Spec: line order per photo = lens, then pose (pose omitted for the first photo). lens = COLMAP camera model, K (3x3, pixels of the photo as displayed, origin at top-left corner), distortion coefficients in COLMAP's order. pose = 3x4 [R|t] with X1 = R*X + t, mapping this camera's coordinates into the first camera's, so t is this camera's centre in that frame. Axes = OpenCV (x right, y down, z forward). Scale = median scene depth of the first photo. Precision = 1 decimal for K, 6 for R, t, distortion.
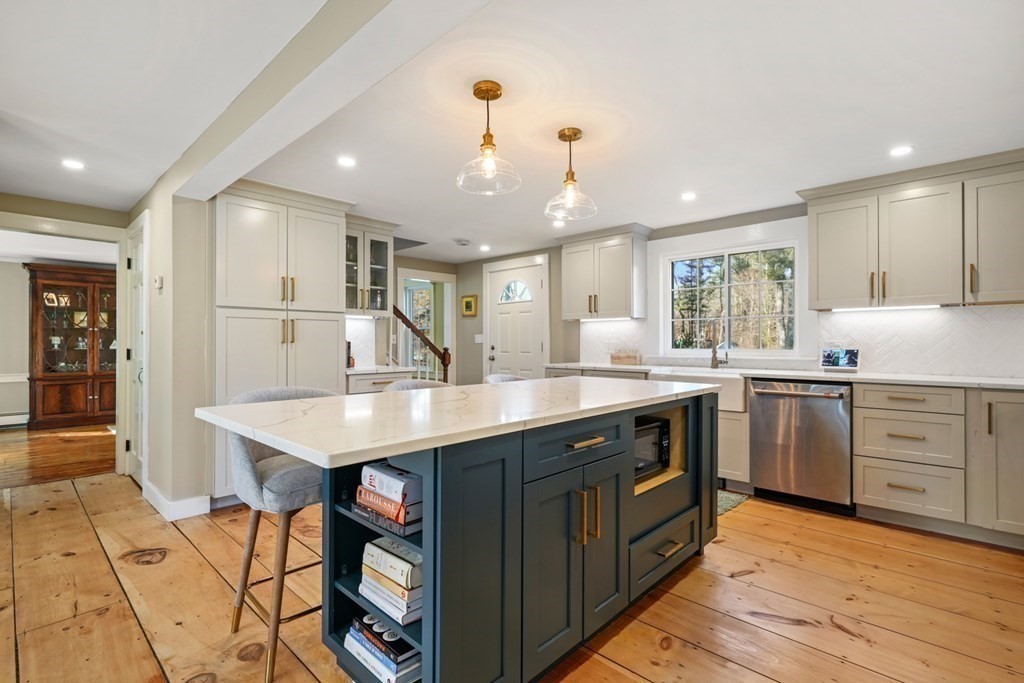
lens RADIAL K [[481.0, 0, 515.3], [0, 481.0, 339.9], [0, 0, 1]] dist [0.004431, 0.000372]
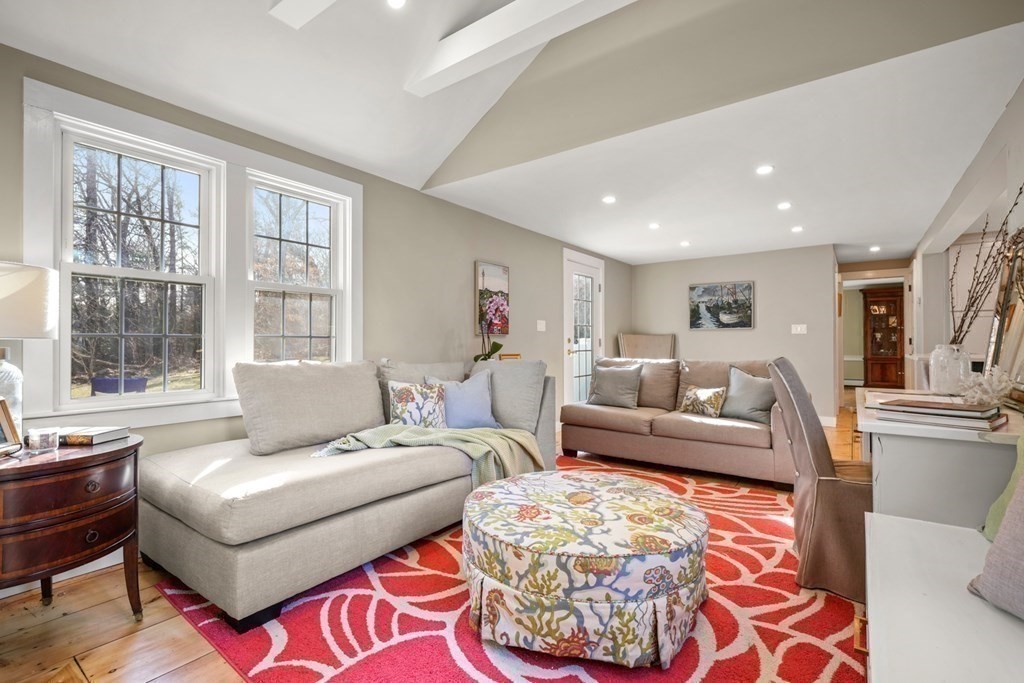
lens RADIAL K [[466.2, 0, 512.4], [0, 466.2, 340.5], [0, 0, 1]] dist [0.003957, -0.000104]
pose [[0.124102, -0.006263, -0.992250, 0.614082], [0.009722, 0.999940, -0.005095, 0.019268], [0.992222, -0.009015, 0.124156, -0.554459]]
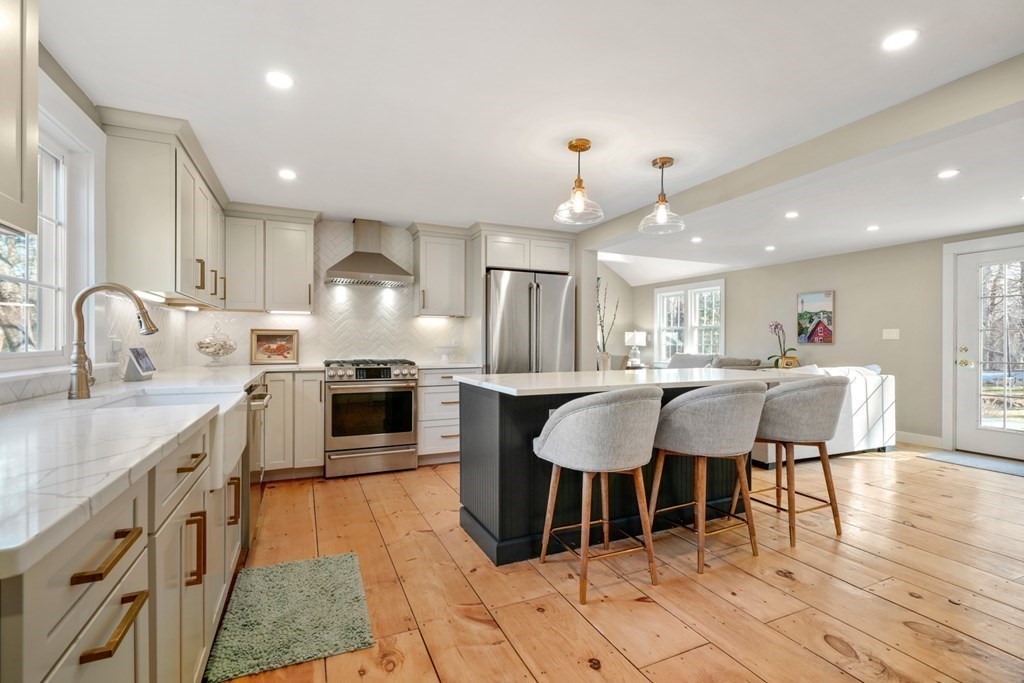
lens RADIAL K [[466.2, 0, 514.9], [0, 466.2, 340.4], [0, 0, 1]] dist [0.003957, -0.000104]
pose [[-0.923121, -0.004294, 0.384485, -0.087093], [-0.006980, 0.999960, -0.005591, 0.006125], [-0.384445, -0.007844, -0.923114, 1.126509]]
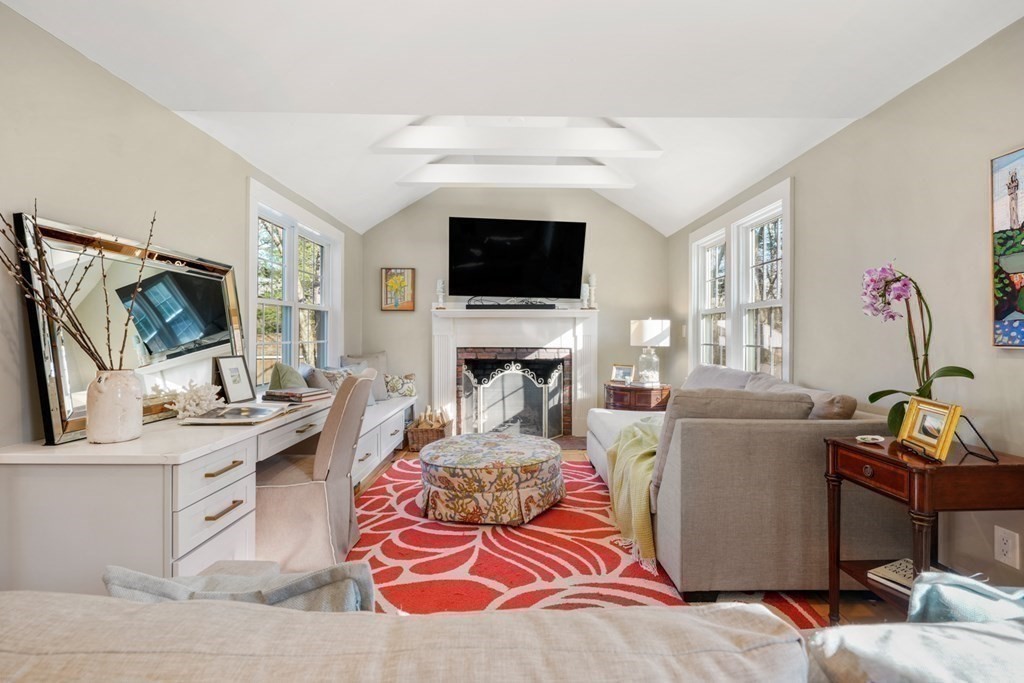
lens RADIAL K [[466.2, 0, 512.0], [0, 466.2, 337.8], [0, 0, 1]] dist [0.003957, -0.000104]
pose [[-0.685391, -0.007574, 0.728136, -0.342058], [-0.010133, 0.999948, 0.000863, -0.003179], [-0.728104, -0.006786, -0.685433, 0.026376]]
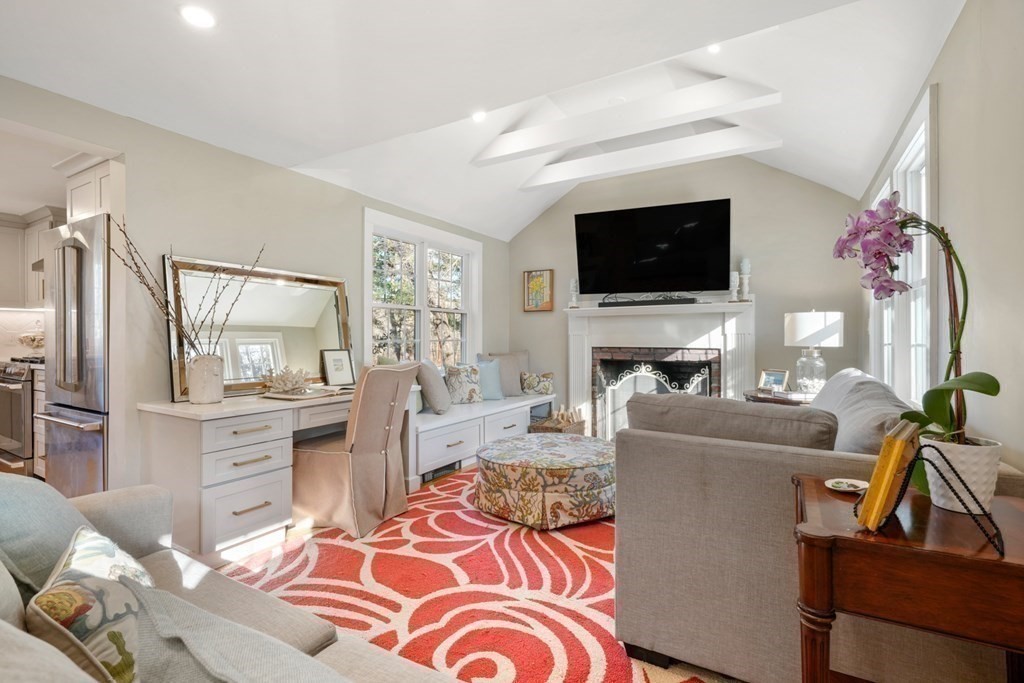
lens RADIAL K [[466.2, 0, 510.3], [0, 466.2, 339.2], [0, 0, 1]] dist [0.003957, -0.000104]
pose [[-0.212123, -0.004009, 0.977235, -0.466225], [-0.008002, 0.999965, 0.002365, 0.003181], [-0.977210, -0.007318, -0.212148, -0.235906]]
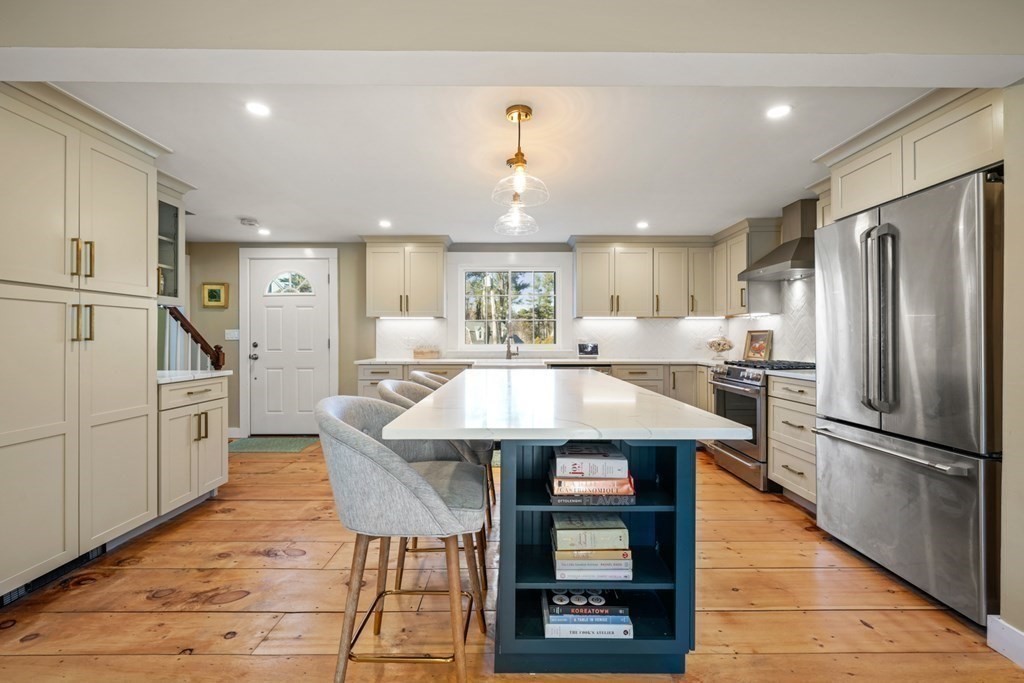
lens RADIAL K [[437.7, 0, 515.9], [0, 437.7, 337.4], [0, 0, 1]] dist [0.000807, -0.000086]
pose [[0.721136, 0.001707, 0.692791, -0.354527], [-0.004086, 0.999990, 0.001790, -0.001256], [-0.692781, -0.004121, 0.721136, 0.126747]]
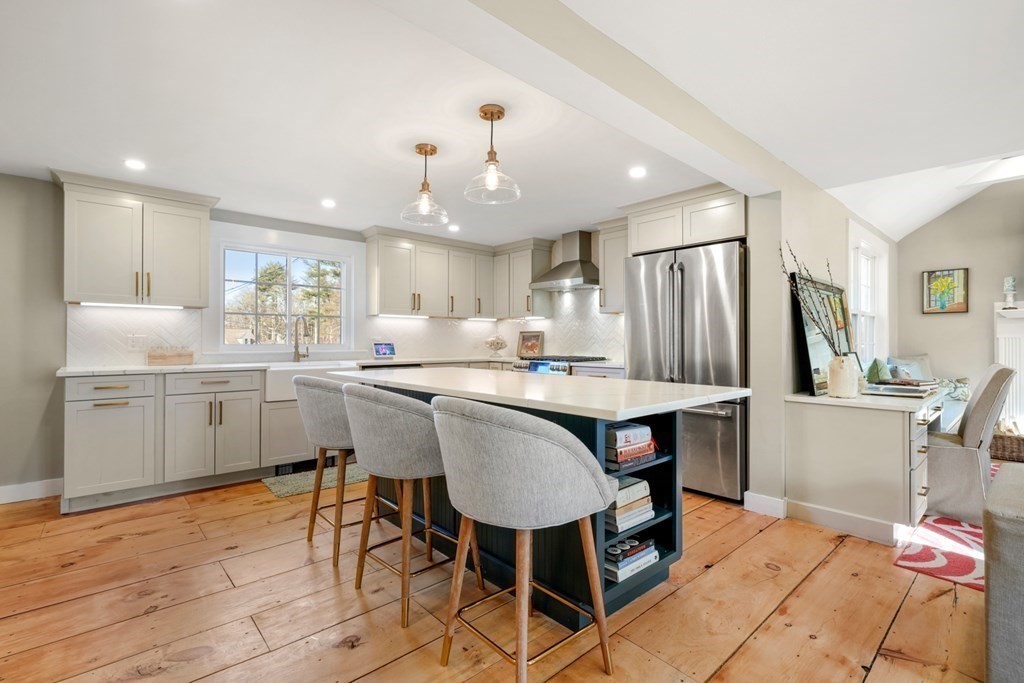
lens RADIAL K [[466.2, 0, 514.9], [0, 466.2, 337.2], [0, 0, 1]] dist [0.003957, -0.000104]
pose [[0.080238, 0.007954, 0.996744, -0.529916], [-0.006408, 0.999952, -0.007463, 0.007781], [-0.996755, -0.005788, 0.080286, 0.397133]]
